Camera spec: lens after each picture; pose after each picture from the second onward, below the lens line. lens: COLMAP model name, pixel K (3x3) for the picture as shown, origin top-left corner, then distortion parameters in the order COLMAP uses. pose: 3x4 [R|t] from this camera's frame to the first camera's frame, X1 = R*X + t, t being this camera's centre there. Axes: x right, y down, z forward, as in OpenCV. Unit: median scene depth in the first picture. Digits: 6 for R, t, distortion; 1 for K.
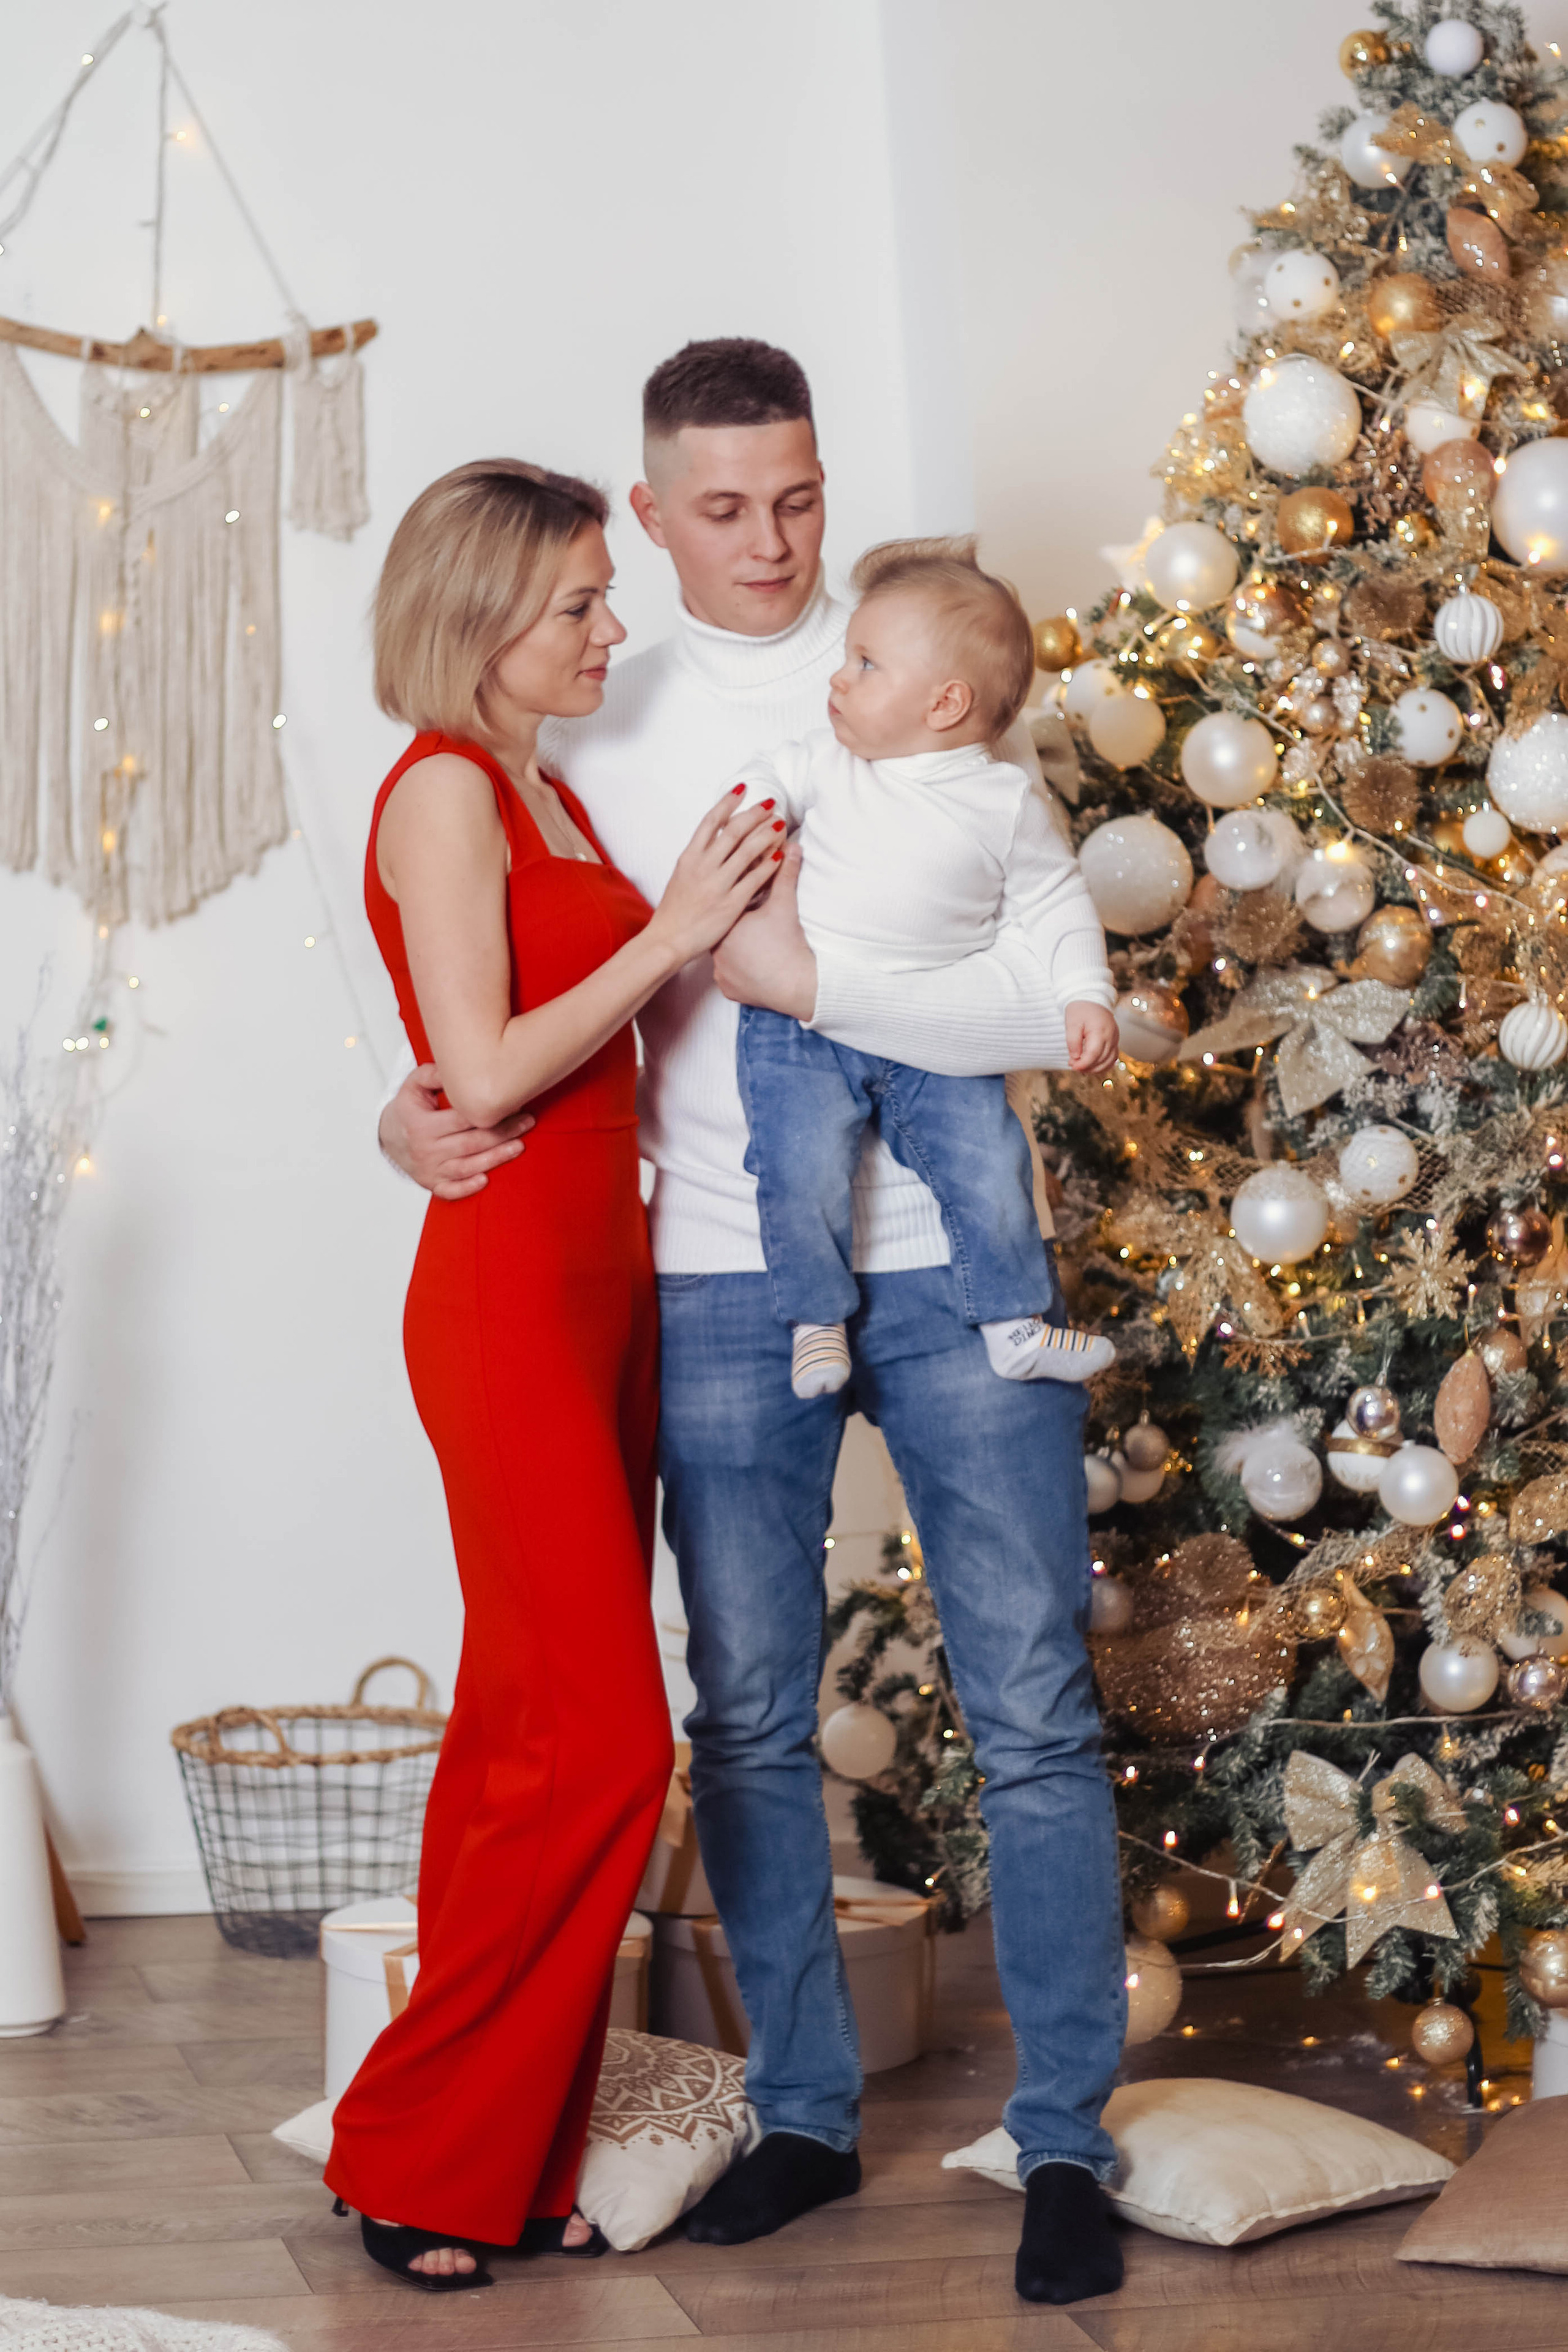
lens RADIAL K [[5554.5, 0, 784.0], [0, 5554.5, 1176.0], [0, 0, 1]] dist [-0.186686, 0.462516]
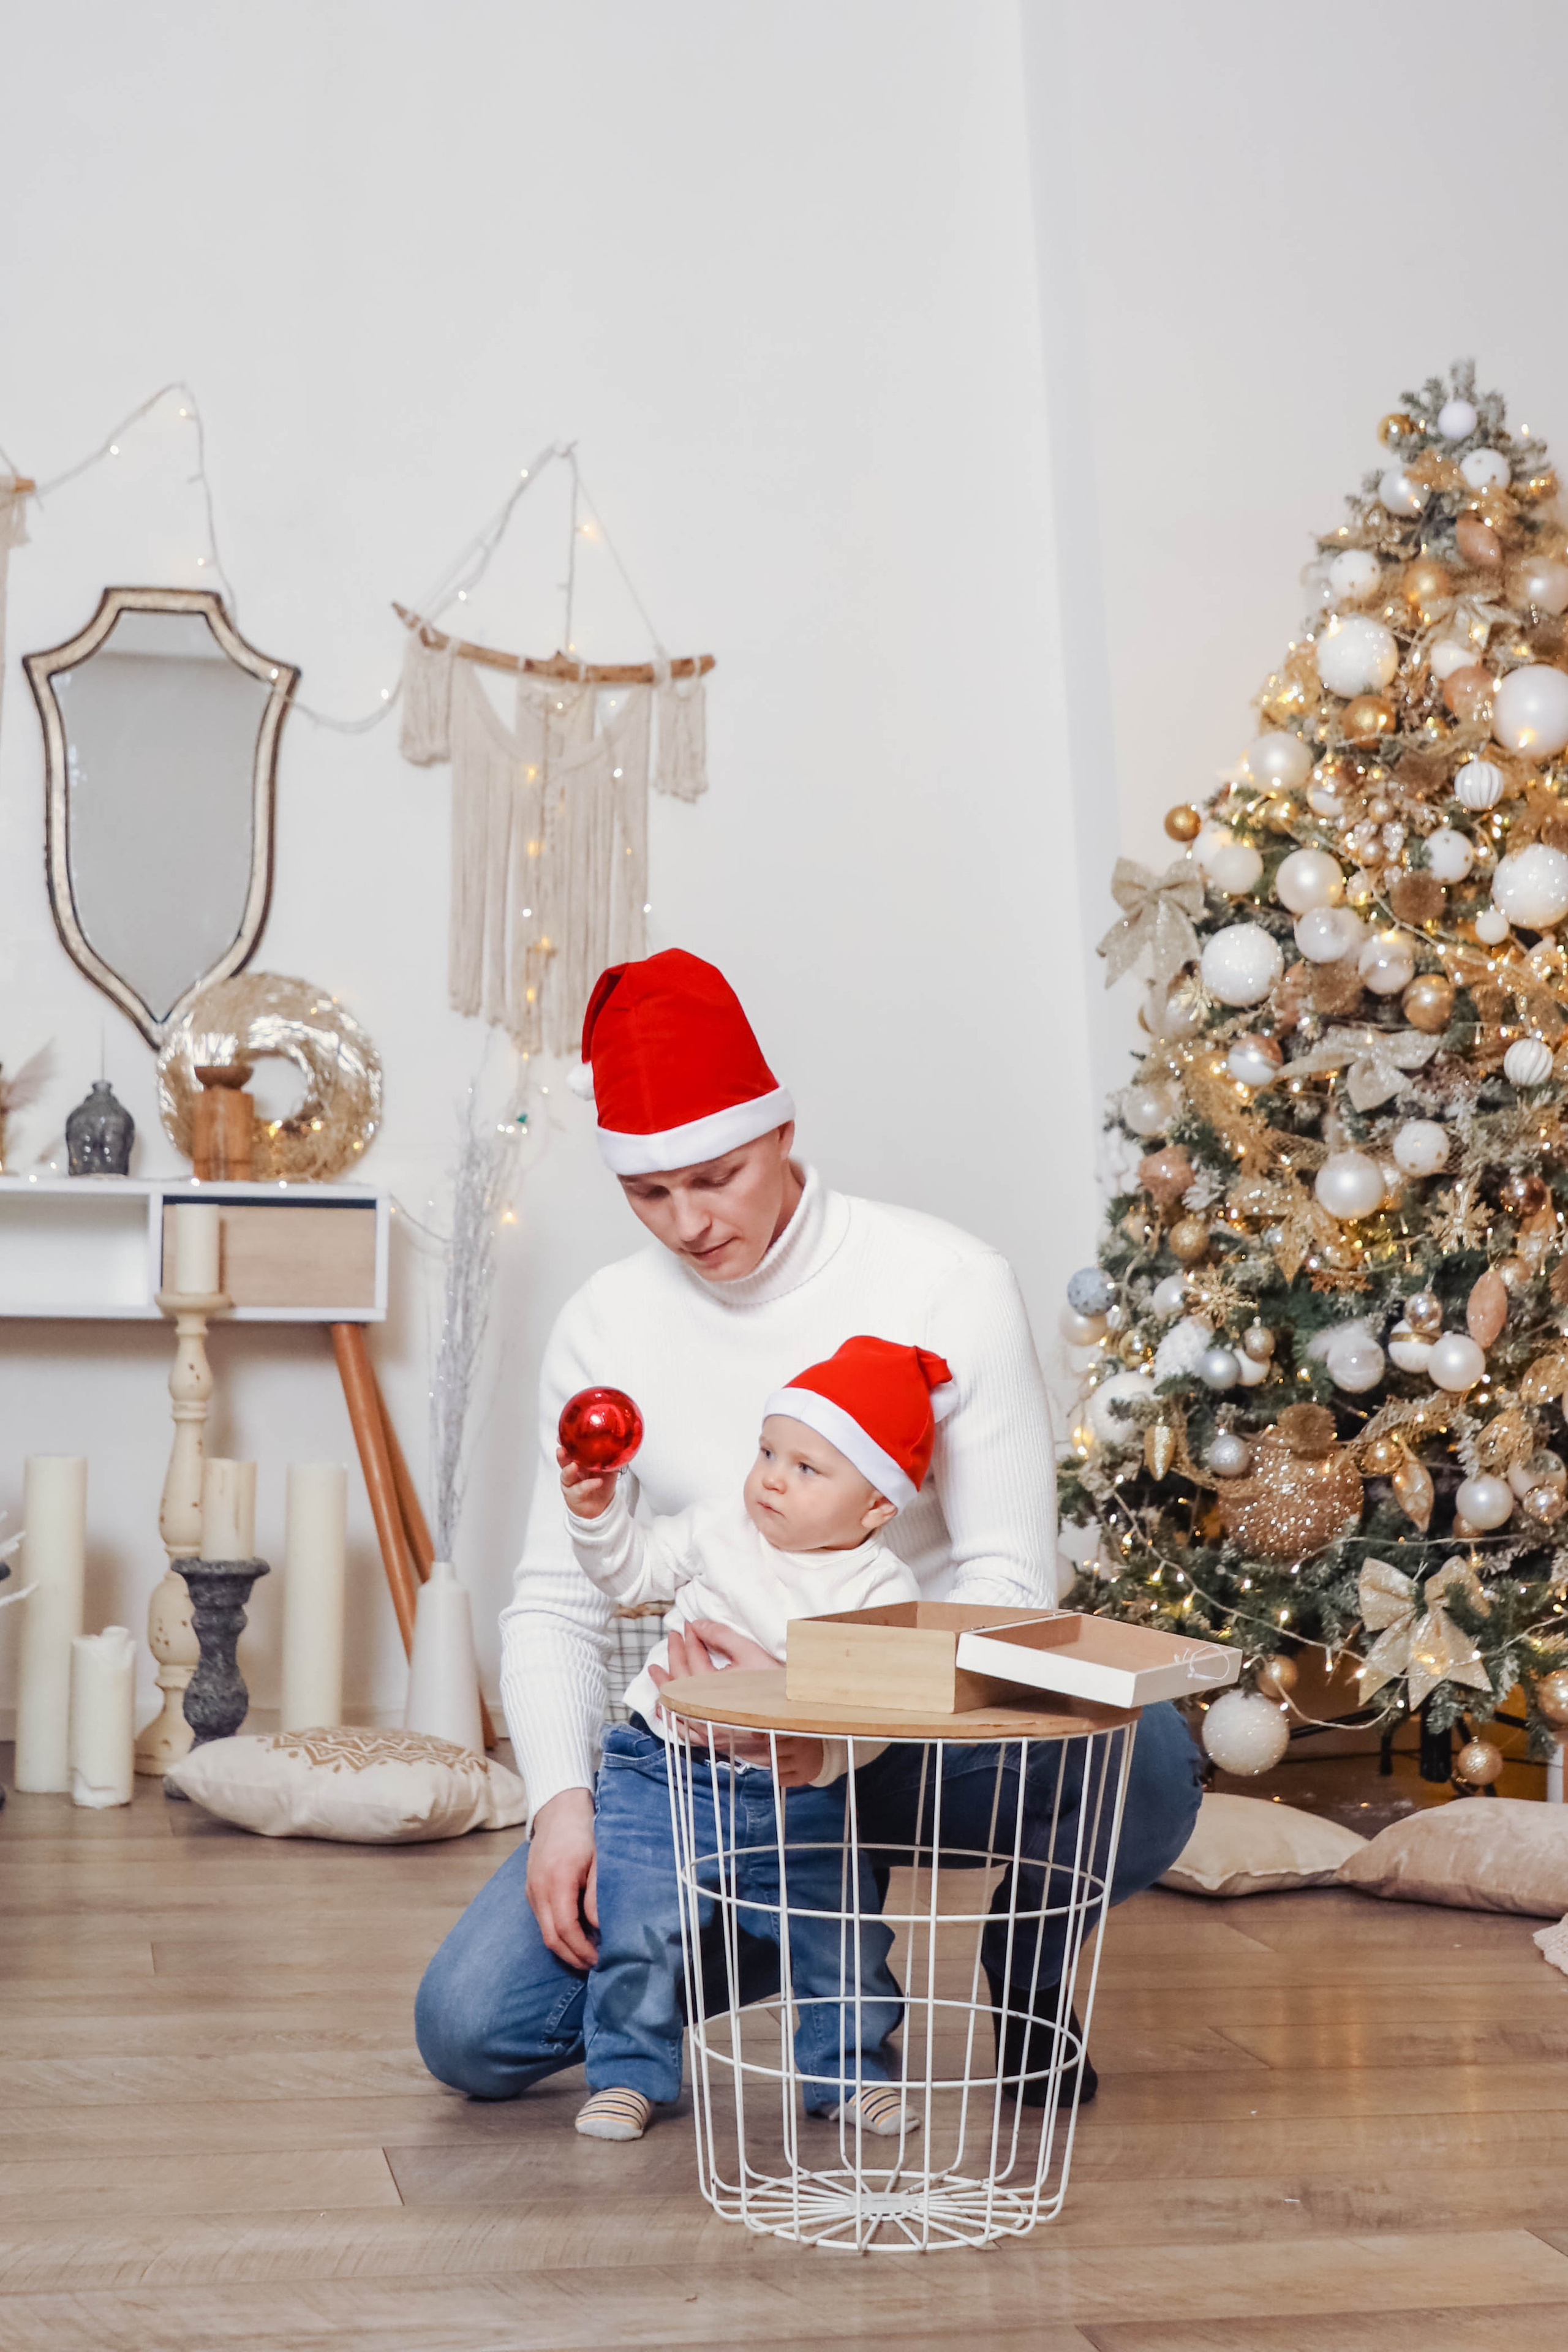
lens RADIAL K [[3350.9, 0, 772.3], [0, 3350.9, 1211.5], [0, 0, 1]] dist [0.003797, 0.015576]
pose [[0.999339, 0.008032, -0.035466, -0.028614], [-0.012143, 0.993029, -0.117244, 0.115785], [0.034277, 0.117597, 0.992470, 0.136360]]
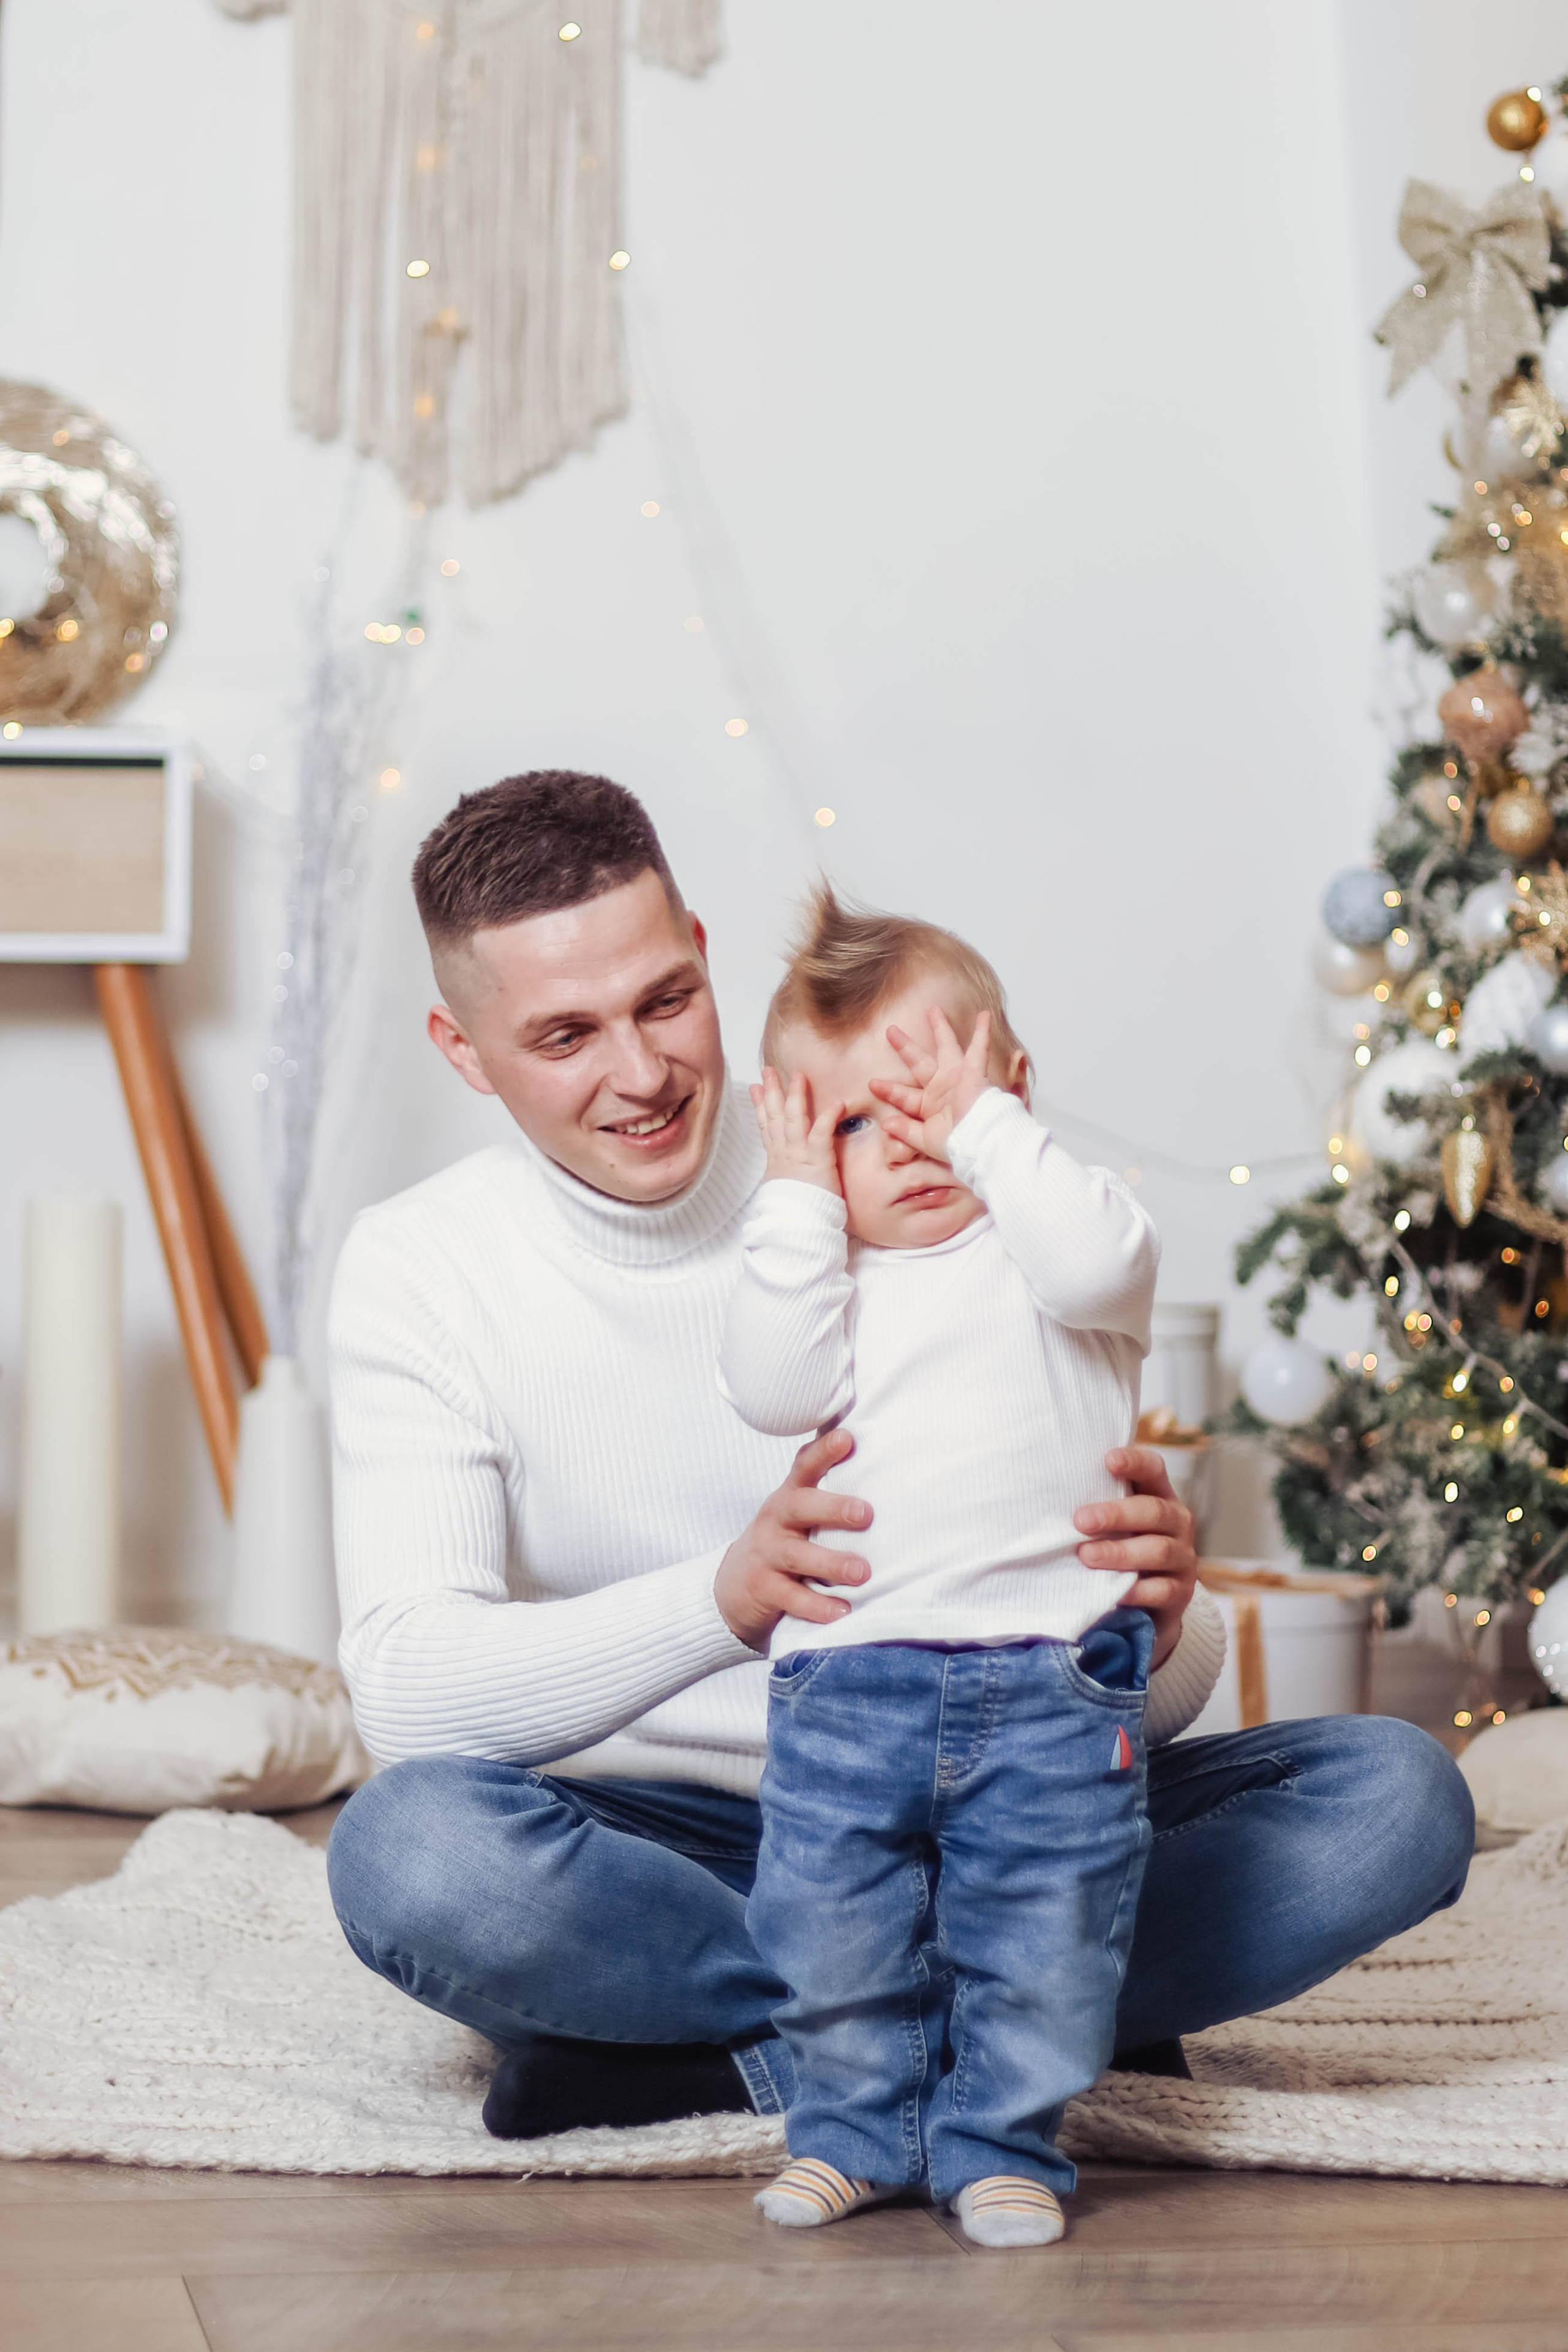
lens RADIAL K [[5911.4, 0, 784.0], [0, 5911.4, 1176.0], [0, 0, 1]] dist [-0.155781, 0.323316]
pose [[0.998594, 0.009165, -0.052217, -0.017207], [-0.011386, 0.999036, -0.042394, 0.114863], [0.051778, 0.042929, 0.997736, 0.085114]]
